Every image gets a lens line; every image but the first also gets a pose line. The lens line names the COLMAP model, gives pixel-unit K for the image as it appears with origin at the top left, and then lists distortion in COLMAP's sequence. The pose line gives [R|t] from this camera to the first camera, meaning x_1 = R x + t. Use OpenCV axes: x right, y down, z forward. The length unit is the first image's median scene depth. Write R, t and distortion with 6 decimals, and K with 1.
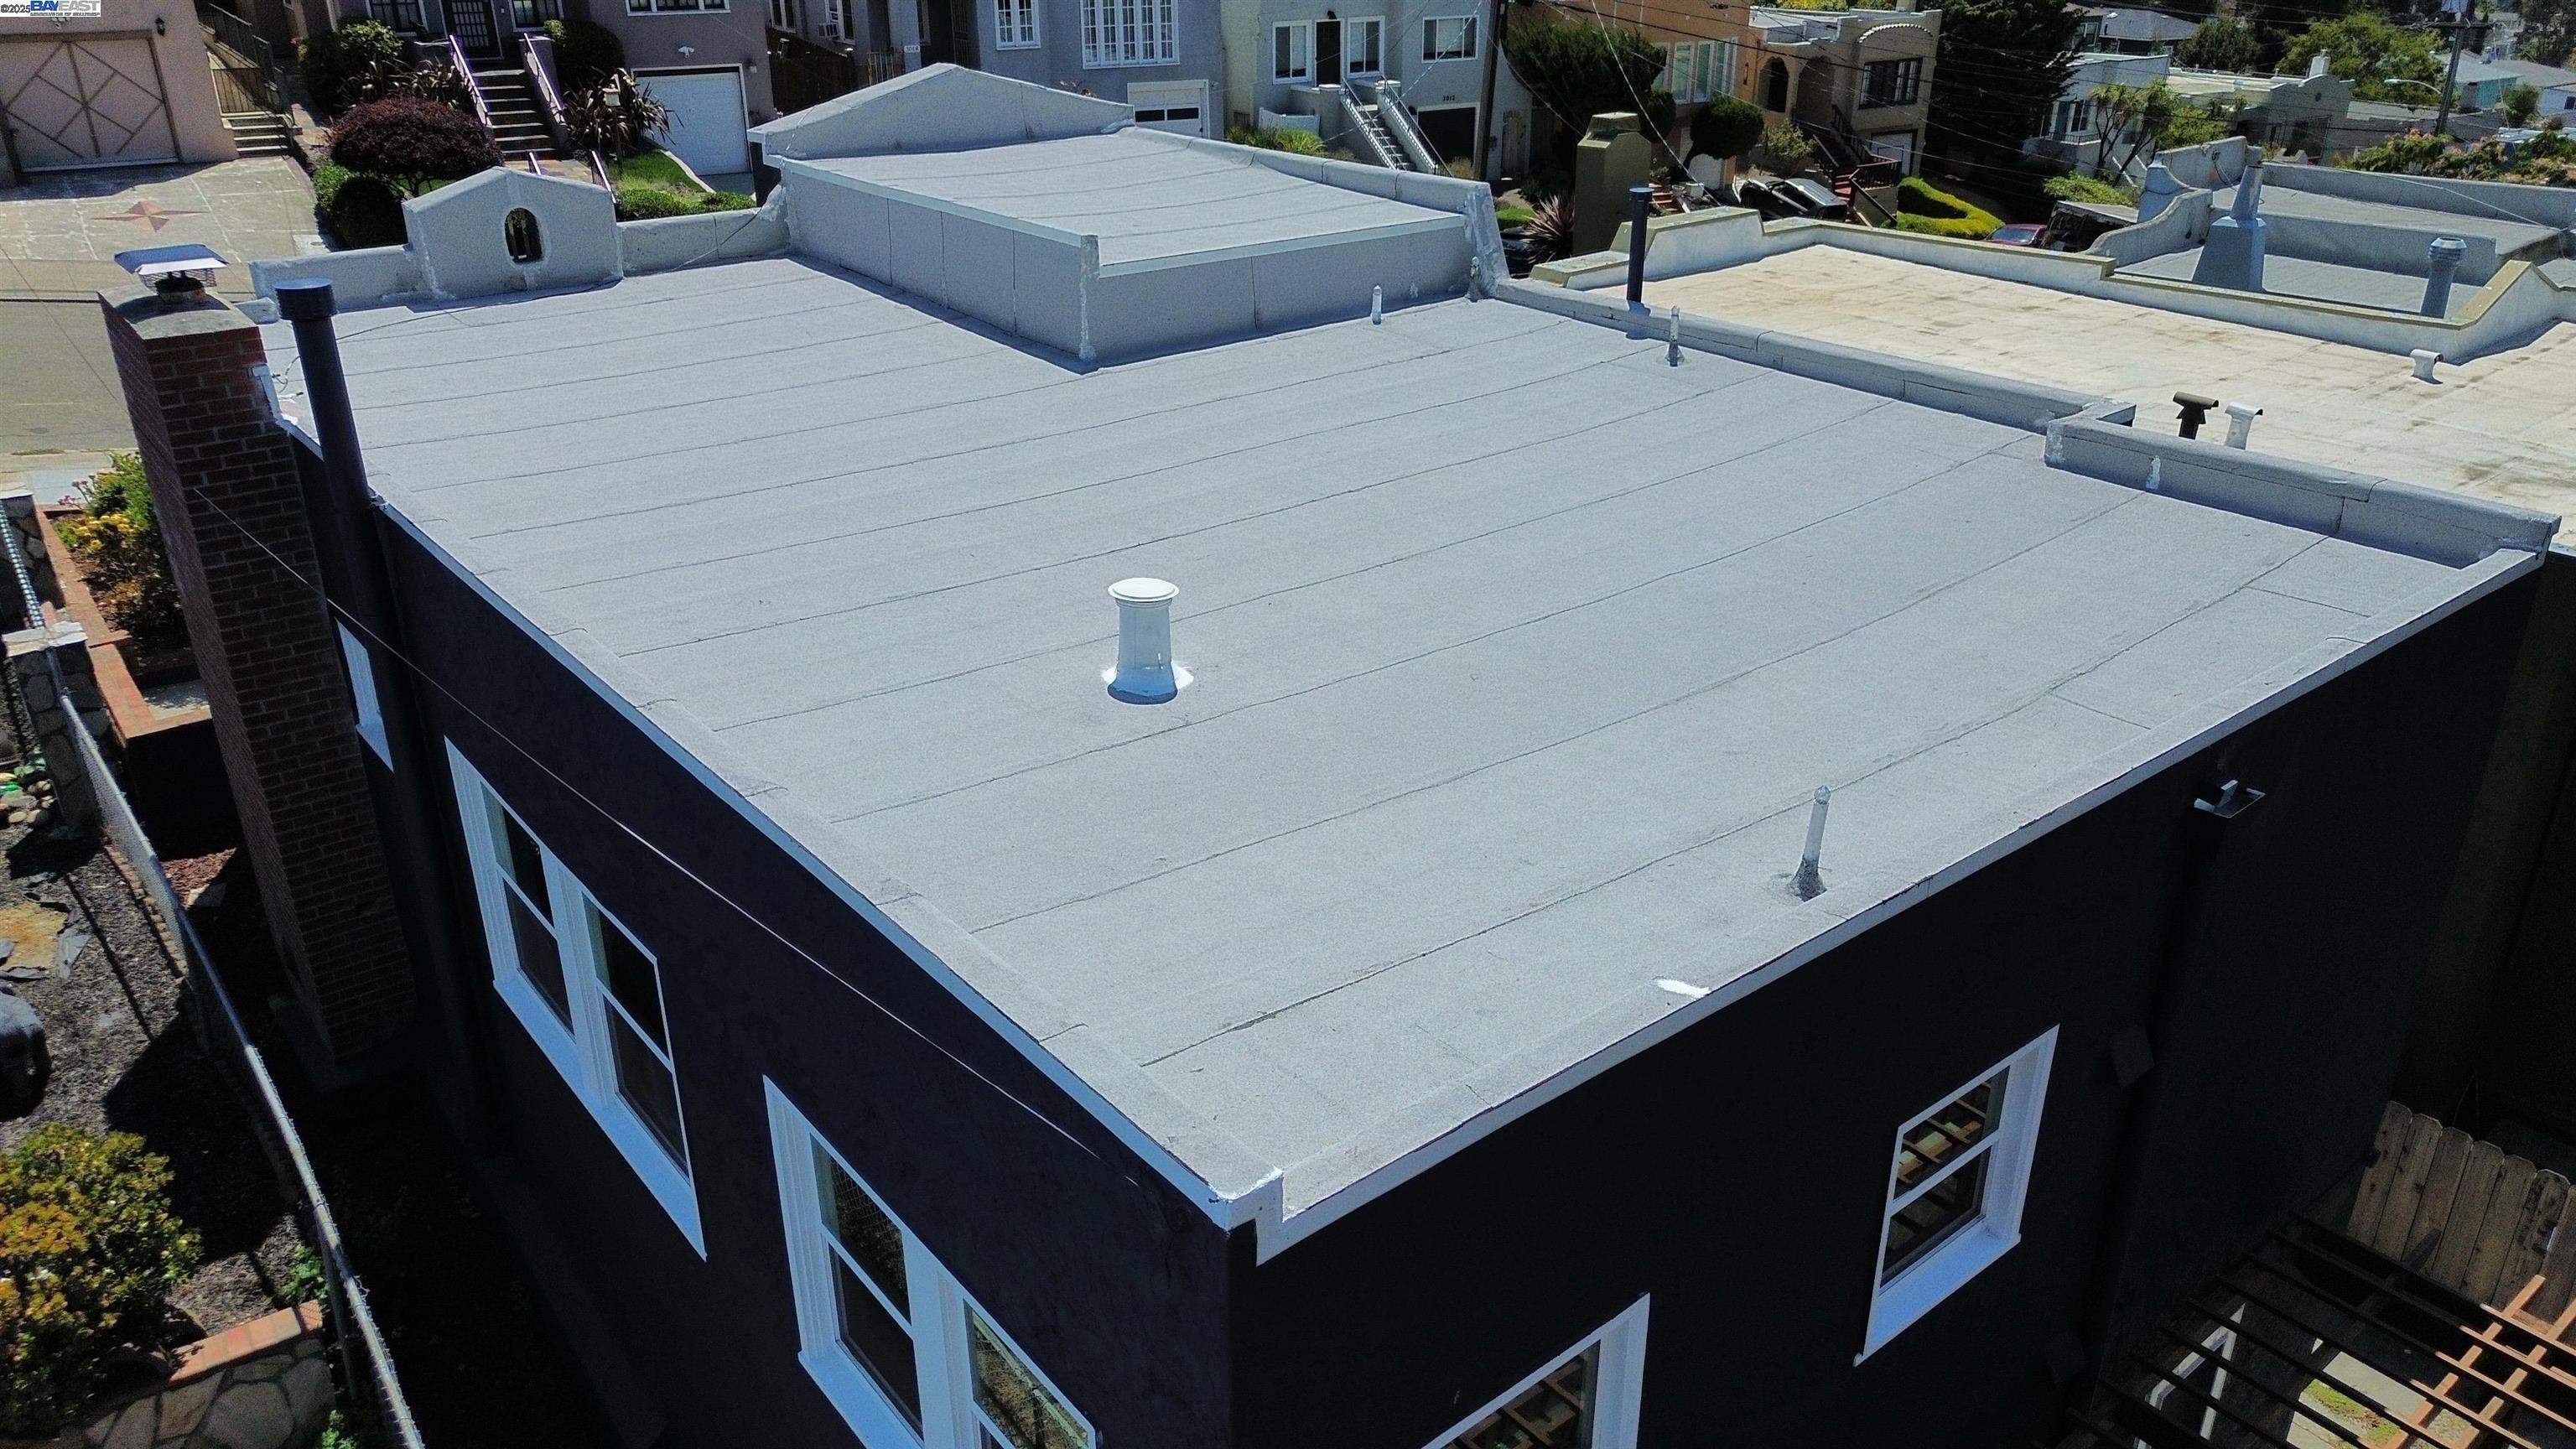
lens RADIAL K [[1851.7, 0, 1292.4], [0, 1851.7, 718.4], [0, 0, 1]] dist [0.047811, -0.026481]
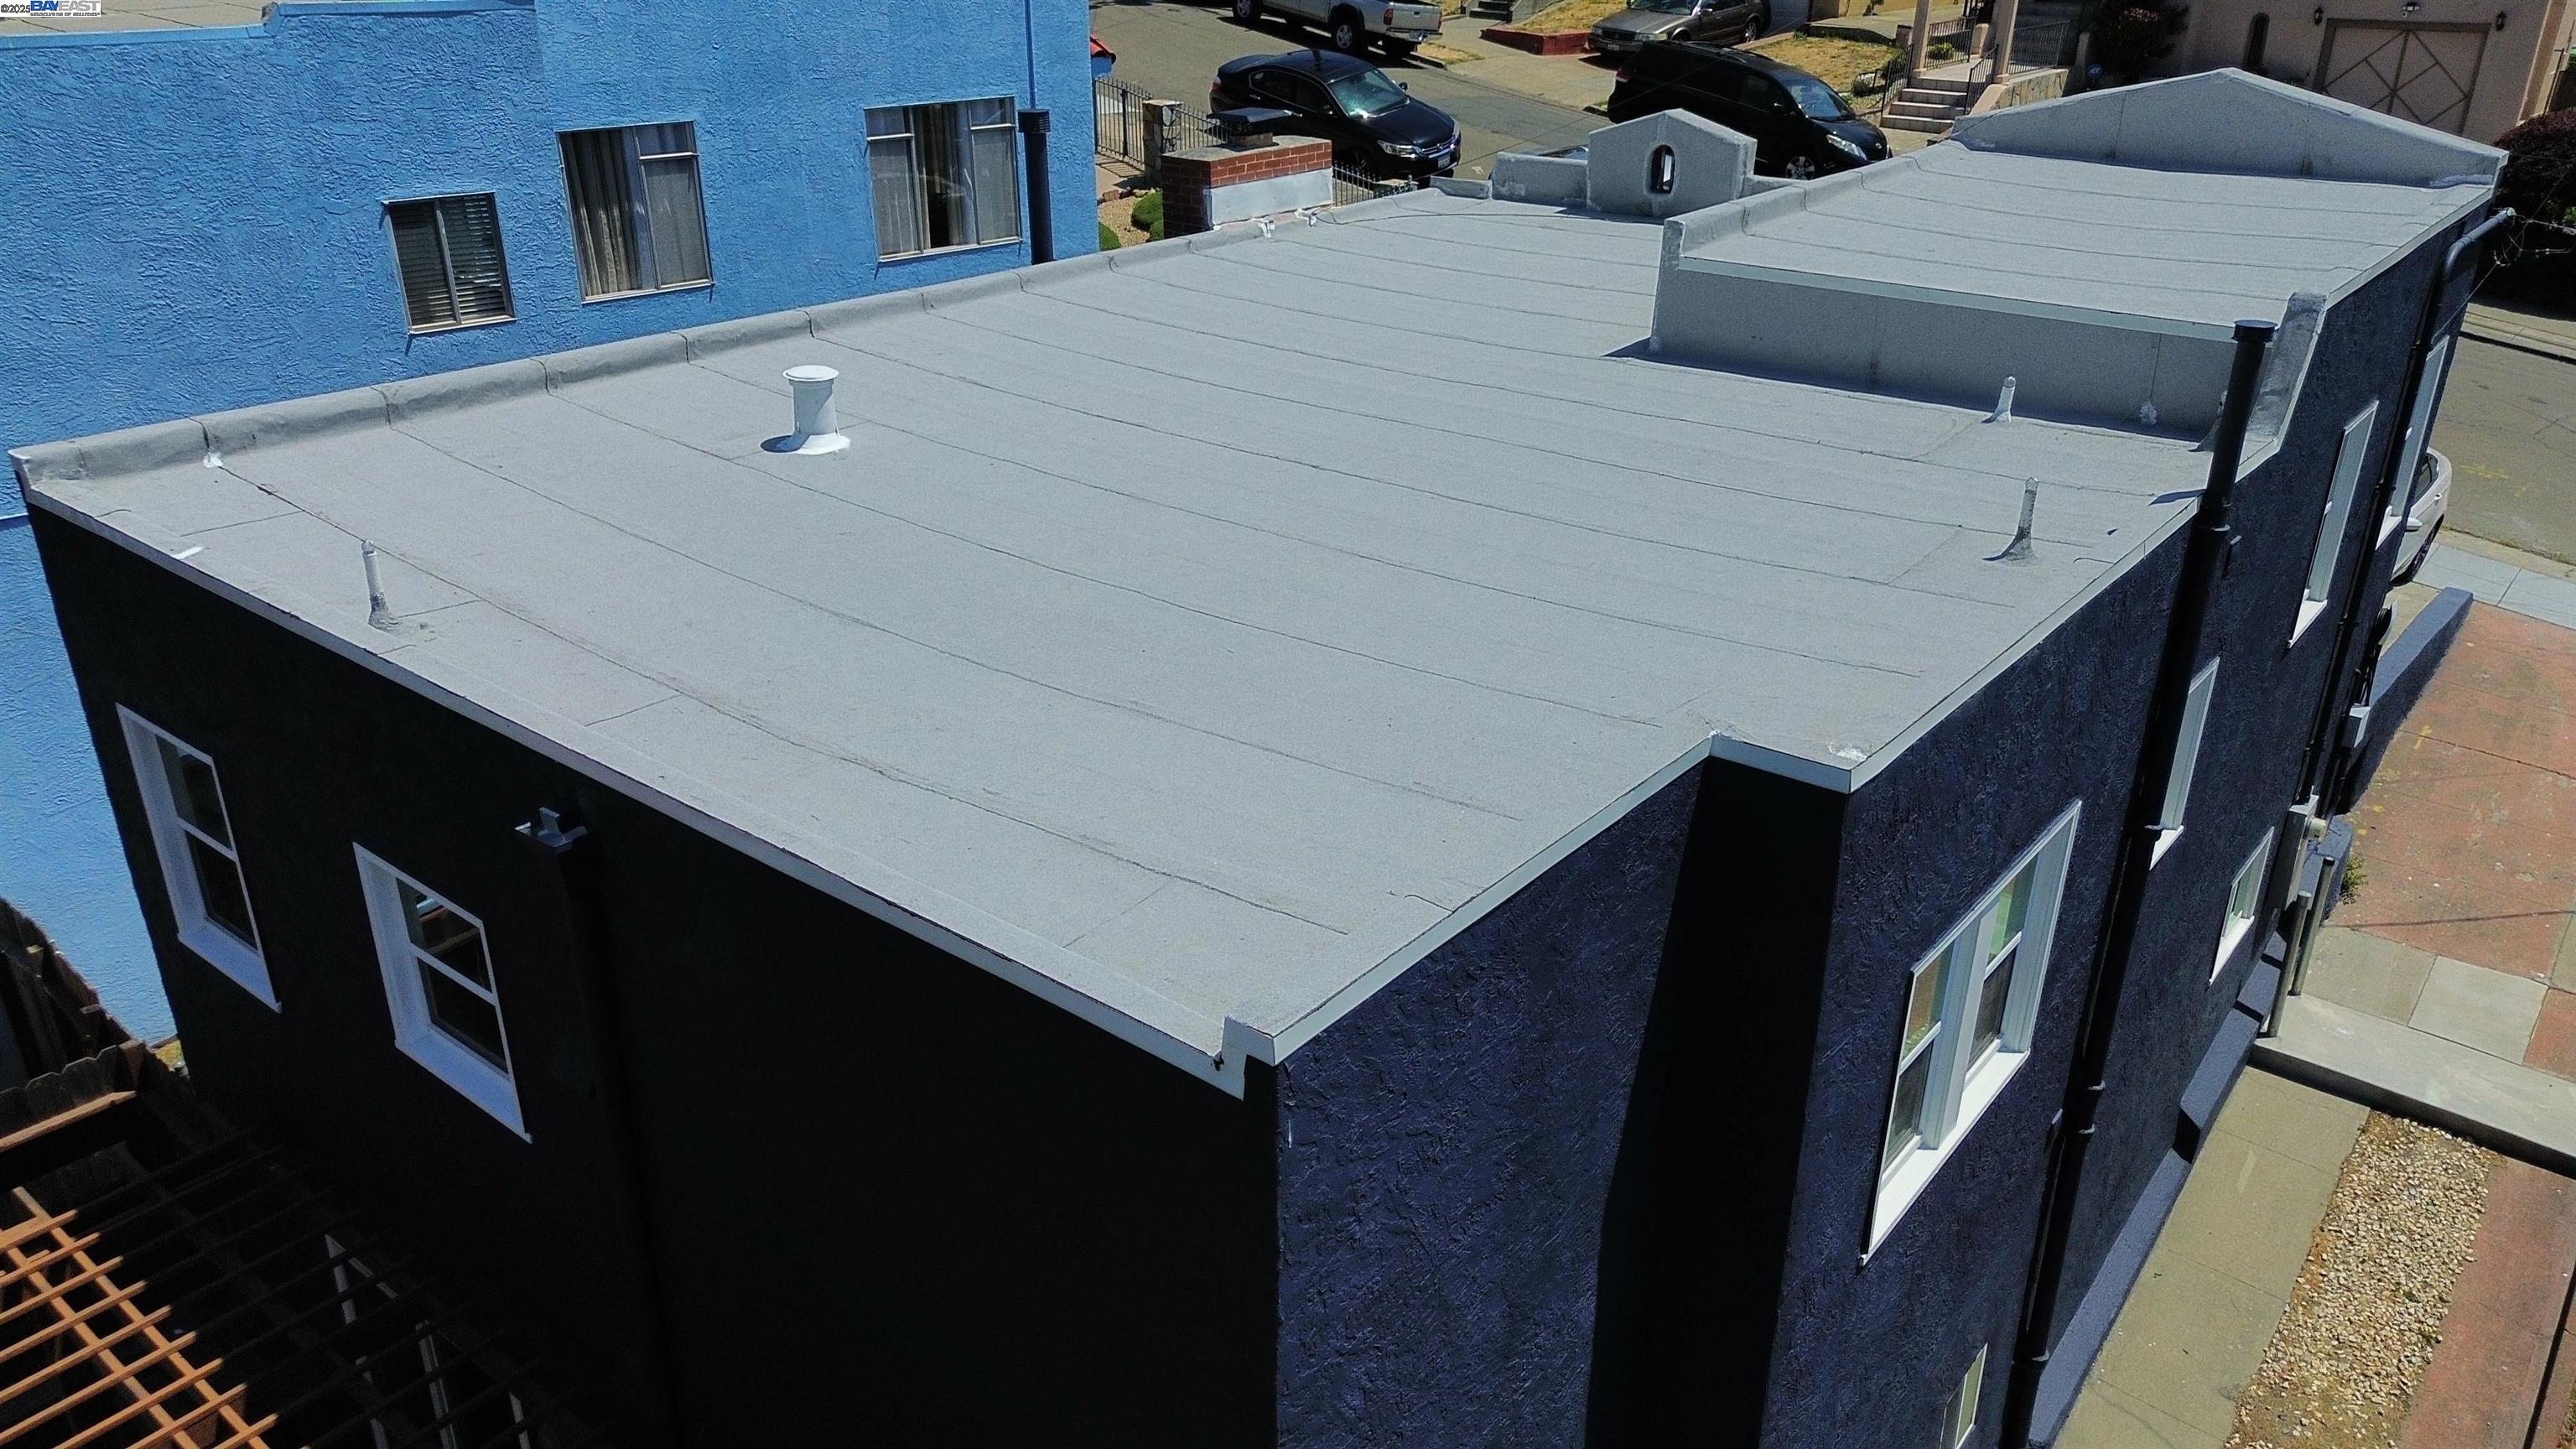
lens RADIAL K [[1851.7, 0, 1283.2], [0, 1851.7, 726.4], [0, 0, 1]] dist [0.047811, -0.026481]
pose [[0.195280, 0.404237, -0.893565, 0.699540], [-0.403975, 0.863378, 0.302296, -0.214338], [0.893683, 0.301946, 0.331902, 0.517046]]
